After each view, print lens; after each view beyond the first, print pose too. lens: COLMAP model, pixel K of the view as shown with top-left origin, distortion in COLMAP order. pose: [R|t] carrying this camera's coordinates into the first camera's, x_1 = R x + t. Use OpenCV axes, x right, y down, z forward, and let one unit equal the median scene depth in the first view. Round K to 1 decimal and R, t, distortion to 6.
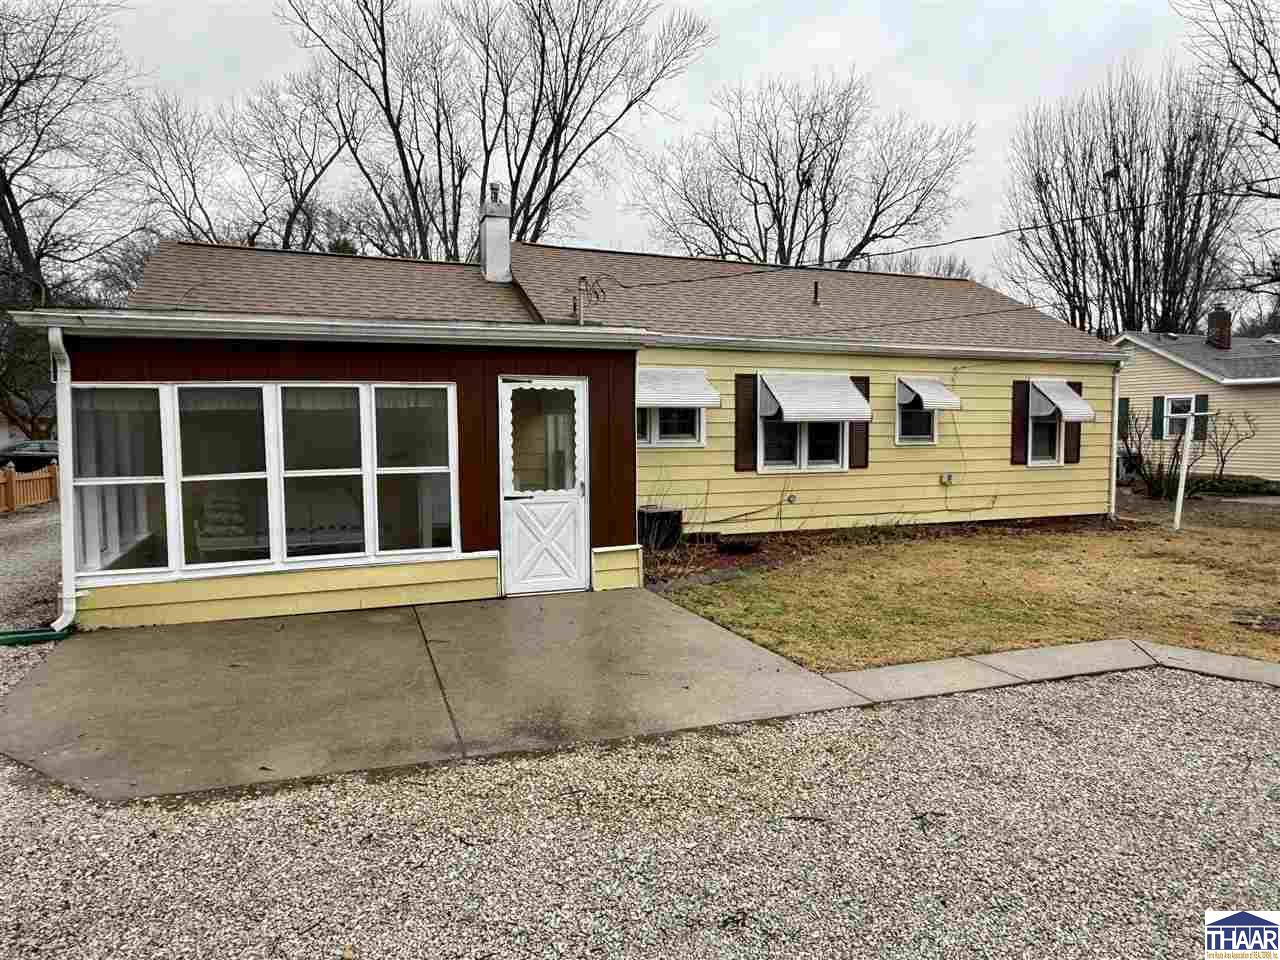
lens RADIAL K [[822.7, 0, 639.8], [0, 822.7, 481.8], [0, 0, 1]] dist [0.009191, 0.000079]
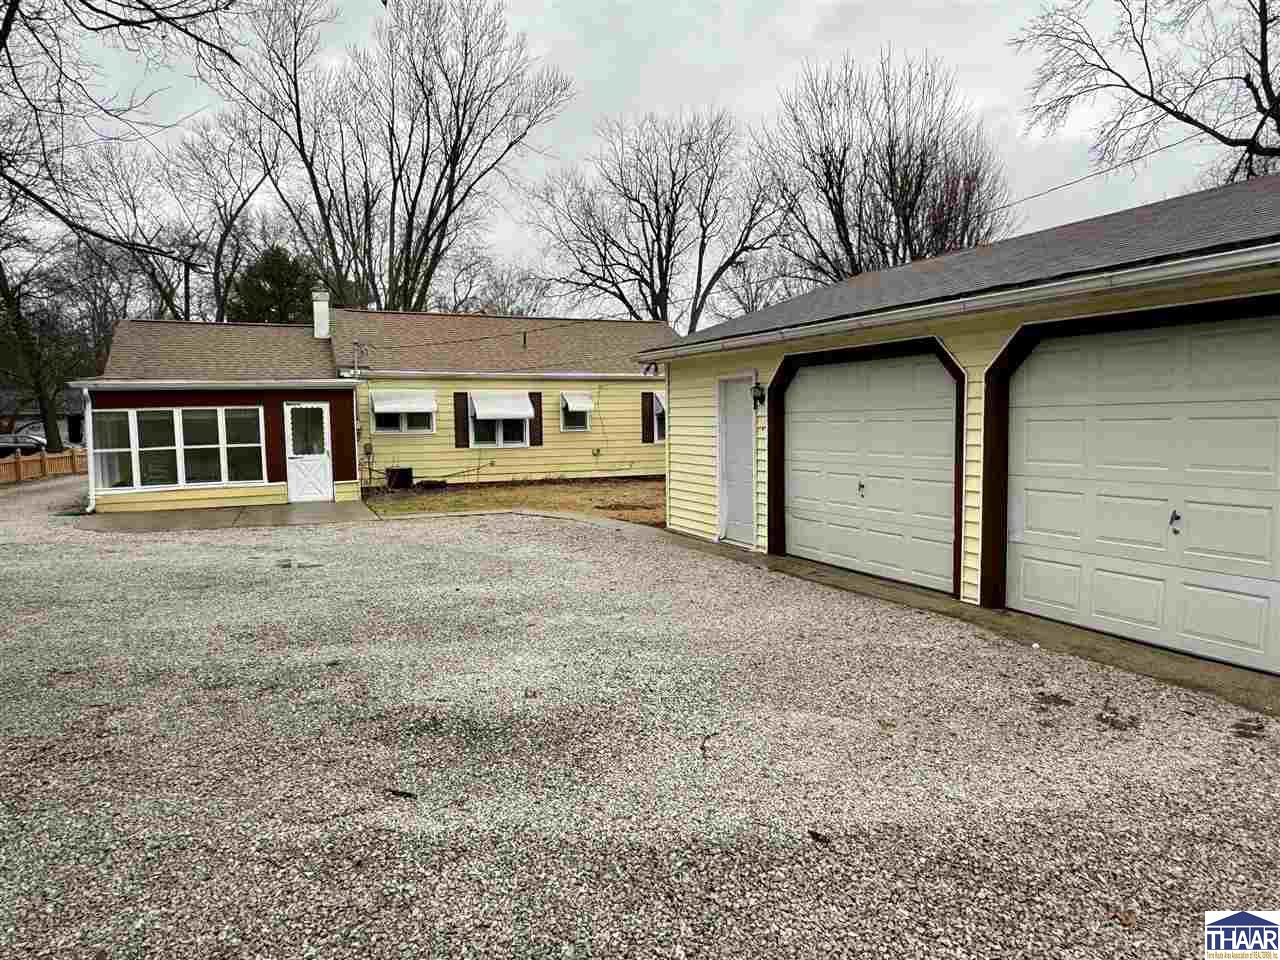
lens RADIAL K [[858.1, 0, 640.0], [0, 858.1, 480.2], [0, 0, 1]] dist [0.008100, 0.004024]
pose [[0.999405, -0.012025, 0.032342, 0.420460], [0.011706, 0.999881, 0.010043, 0.040399], [-0.032459, -0.009658, 0.999426, -0.795796]]
